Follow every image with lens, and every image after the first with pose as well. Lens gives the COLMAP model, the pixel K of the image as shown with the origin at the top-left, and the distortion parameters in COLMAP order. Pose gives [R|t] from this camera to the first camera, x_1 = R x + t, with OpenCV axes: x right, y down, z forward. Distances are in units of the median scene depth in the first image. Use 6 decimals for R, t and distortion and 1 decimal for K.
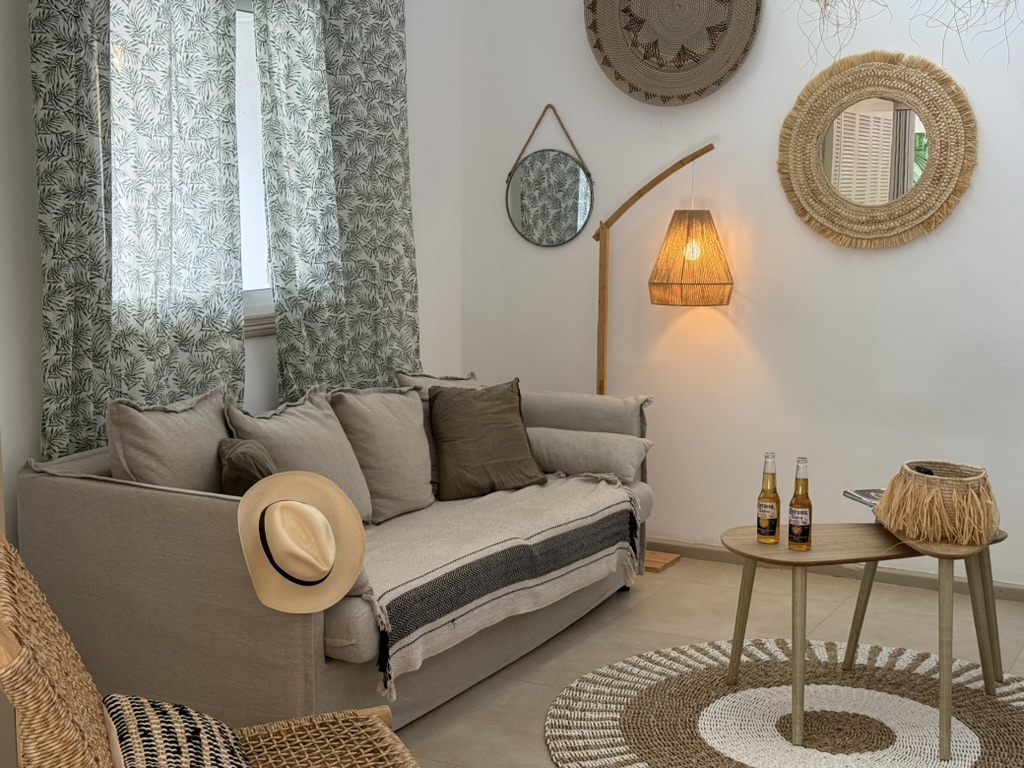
lens RADIAL K [[1431.5, 0, 533.6], [0, 1431.5, 381.4], [0, 0, 1]] dist [0.158389, -0.111215]
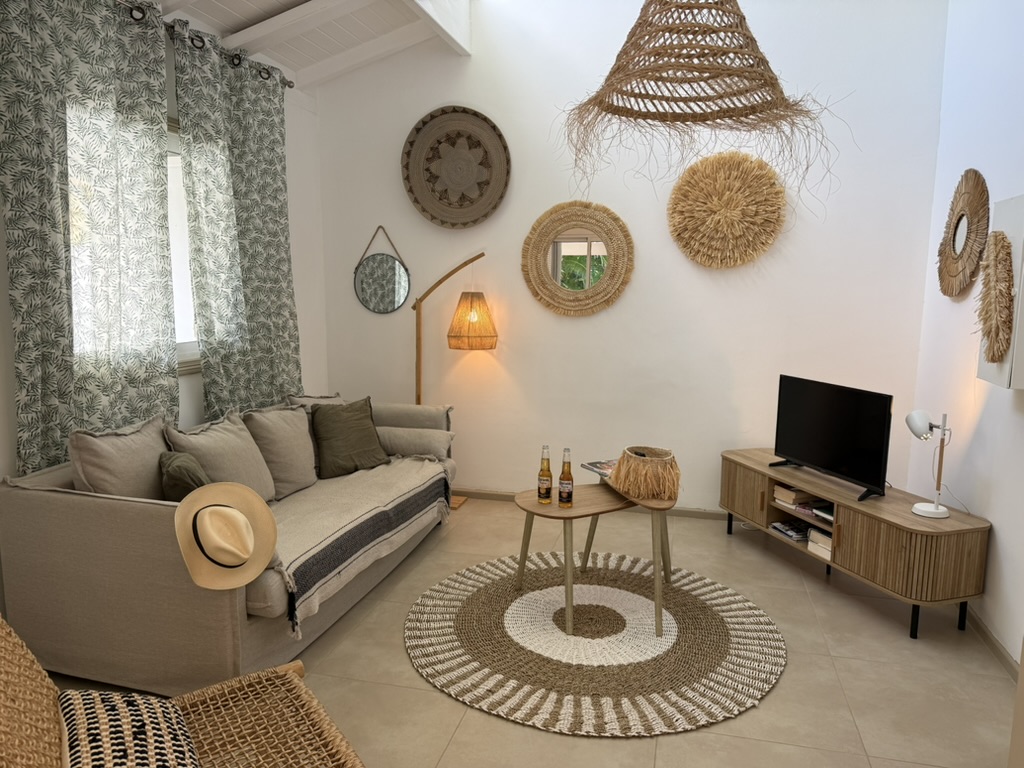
lens RADIAL K [[698.3, 0, 512.0], [0, 698.3, 384.0], [0, 0, 1]] dist [0.126958, -0.205352]
pose [[0.971959, -0.022360, 0.234087, -0.042753], [0.019901, 0.999719, 0.012861, -0.025227], [-0.234309, -0.007842, 0.972131, 0.230492]]
